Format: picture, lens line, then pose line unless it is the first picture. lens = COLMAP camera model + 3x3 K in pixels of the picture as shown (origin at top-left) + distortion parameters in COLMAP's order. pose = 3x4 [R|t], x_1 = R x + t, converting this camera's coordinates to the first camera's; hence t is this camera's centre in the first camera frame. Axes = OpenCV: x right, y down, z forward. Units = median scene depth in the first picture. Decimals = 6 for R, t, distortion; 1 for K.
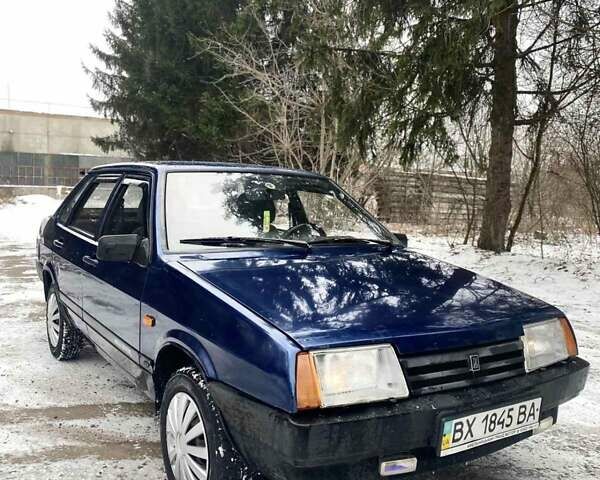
lens RADIAL K [[556.8, 0, 300.7], [0, 556.8, 240.3], [0, 0, 1]] dist [0.032493, 0.000000]
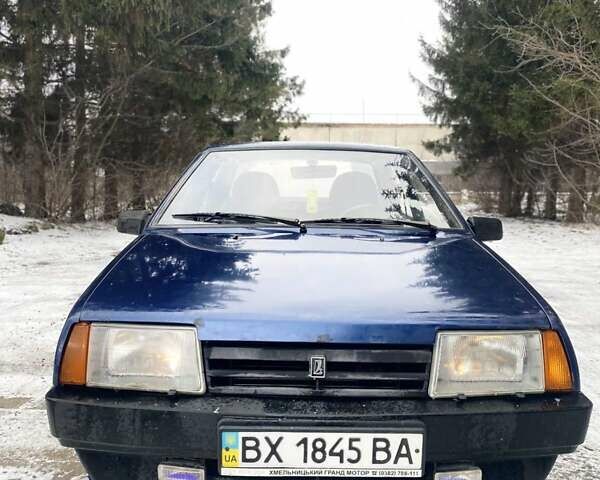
lens RADIAL K [[556.8, 0, 302.0], [0, 556.8, 241.0], [0, 0, 1]] dist [0.032493, 0.000000]
pose [[0.852246, 0.026149, -0.522488, 0.712774], [-0.026917, 0.999619, 0.006123, 0.047239], [0.522449, 0.008846, 0.852625, 0.366831]]
